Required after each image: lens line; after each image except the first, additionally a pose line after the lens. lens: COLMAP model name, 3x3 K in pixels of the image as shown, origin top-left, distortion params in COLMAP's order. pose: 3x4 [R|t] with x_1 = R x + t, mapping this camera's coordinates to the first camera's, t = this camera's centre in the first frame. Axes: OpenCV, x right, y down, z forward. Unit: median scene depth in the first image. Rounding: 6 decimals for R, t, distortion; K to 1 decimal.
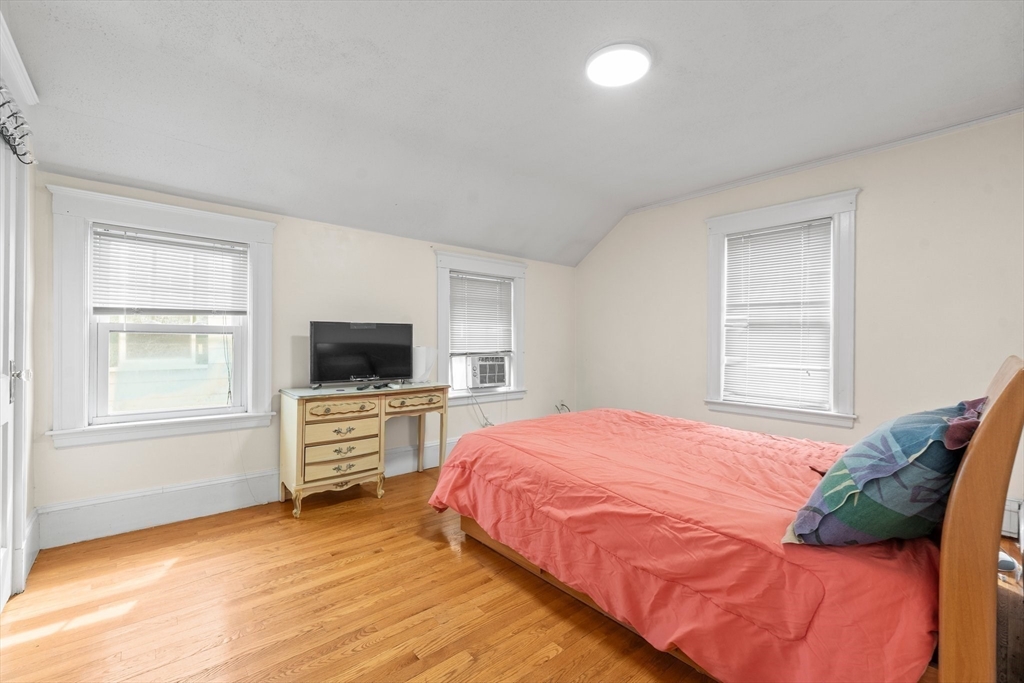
lens RADIAL K [[423.0, 0, 512.6], [0, 423.0, 339.0], [0, 0, 1]] dist [0.000394, 0.000044]
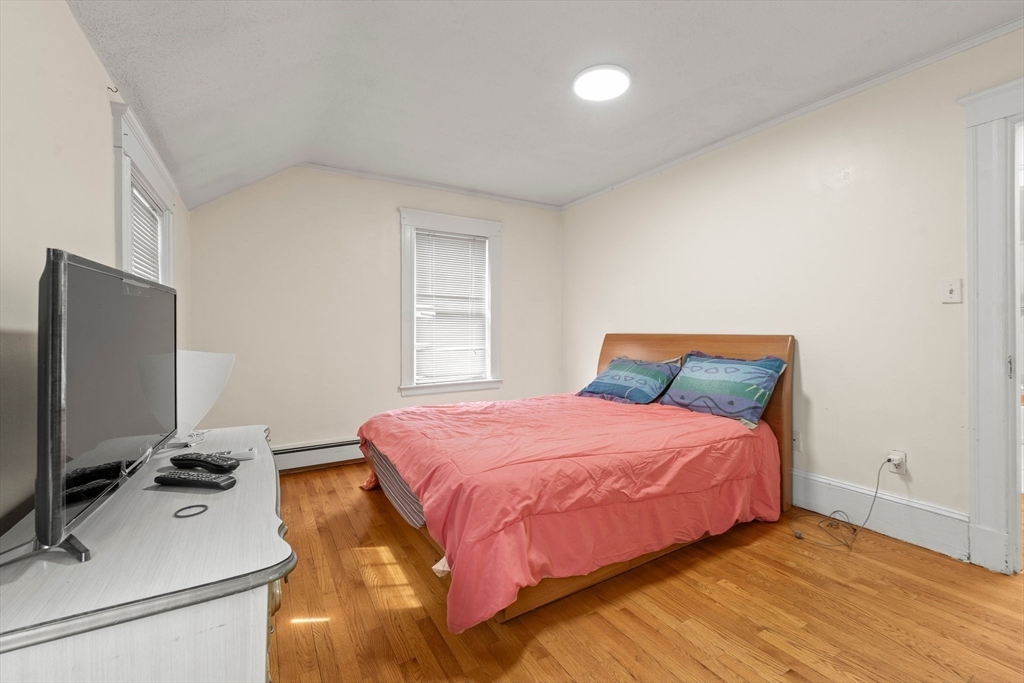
lens RADIAL K [[423.0, 0, 515.1], [0, 423.0, 321.1], [0, 0, 1]] dist [0.000394, 0.000044]
pose [[0.182924, 0.009466, 0.983081, -0.774847], [0.000524, 0.999953, -0.009726, -0.004045], [-0.983127, 0.002294, 0.182911, 0.875420]]
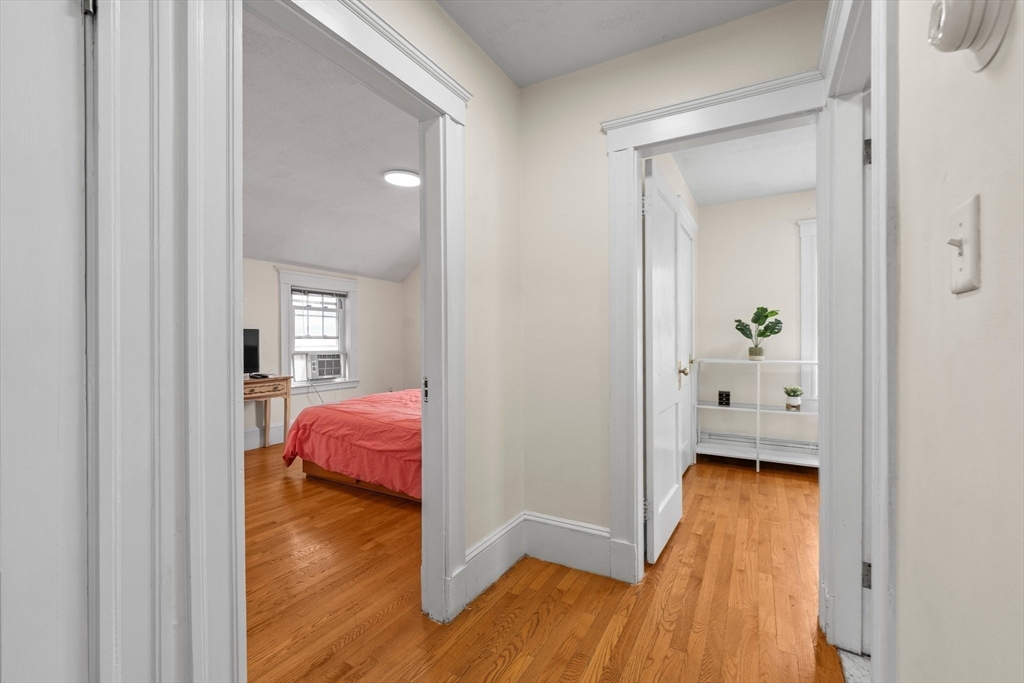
lens RADIAL K [[423.0, 0, 507.5], [0, 423.0, 338.9], [0, 0, 1]] dist [0.000394, 0.000044]
pose [[0.944896, -0.007141, 0.327292, 0.070114], [0.006561, 0.999974, 0.002874, -0.005588], [-0.327304, -0.000568, 0.944919, -0.605037]]
